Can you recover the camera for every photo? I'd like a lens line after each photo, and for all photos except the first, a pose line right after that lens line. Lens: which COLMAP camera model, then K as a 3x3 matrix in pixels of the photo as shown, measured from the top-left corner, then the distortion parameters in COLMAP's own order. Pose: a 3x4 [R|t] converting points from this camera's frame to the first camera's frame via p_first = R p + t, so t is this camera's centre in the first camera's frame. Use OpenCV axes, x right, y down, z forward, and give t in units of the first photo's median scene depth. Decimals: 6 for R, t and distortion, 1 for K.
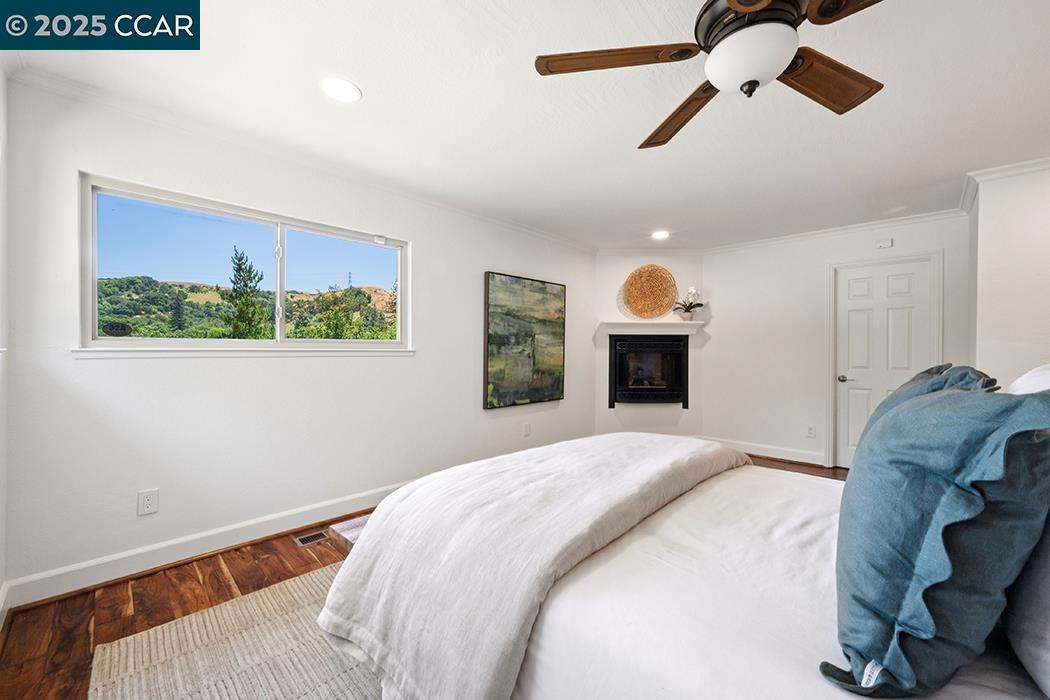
lens RADIAL K [[411.7, 0, 522.7], [0, 411.7, 354.2], [0, 0, 1]] dist [-0.003154, 0.000099]
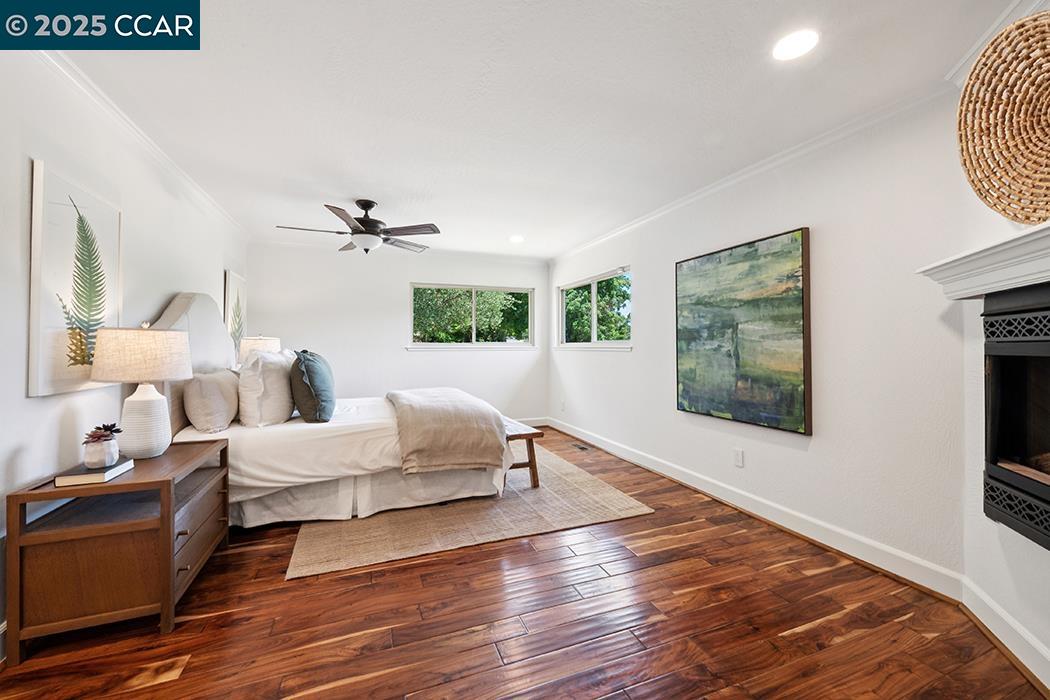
lens RADIAL K [[411.7, 0, 528.7], [0, 411.7, 343.2], [0, 0, 1]] dist [-0.003154, 0.000099]
pose [[-0.406964, -0.007842, -0.913410, 0.830929], [-0.003619, 0.999969, -0.006973, -0.008953], [0.913437, 0.000468, -0.406980, 0.982844]]
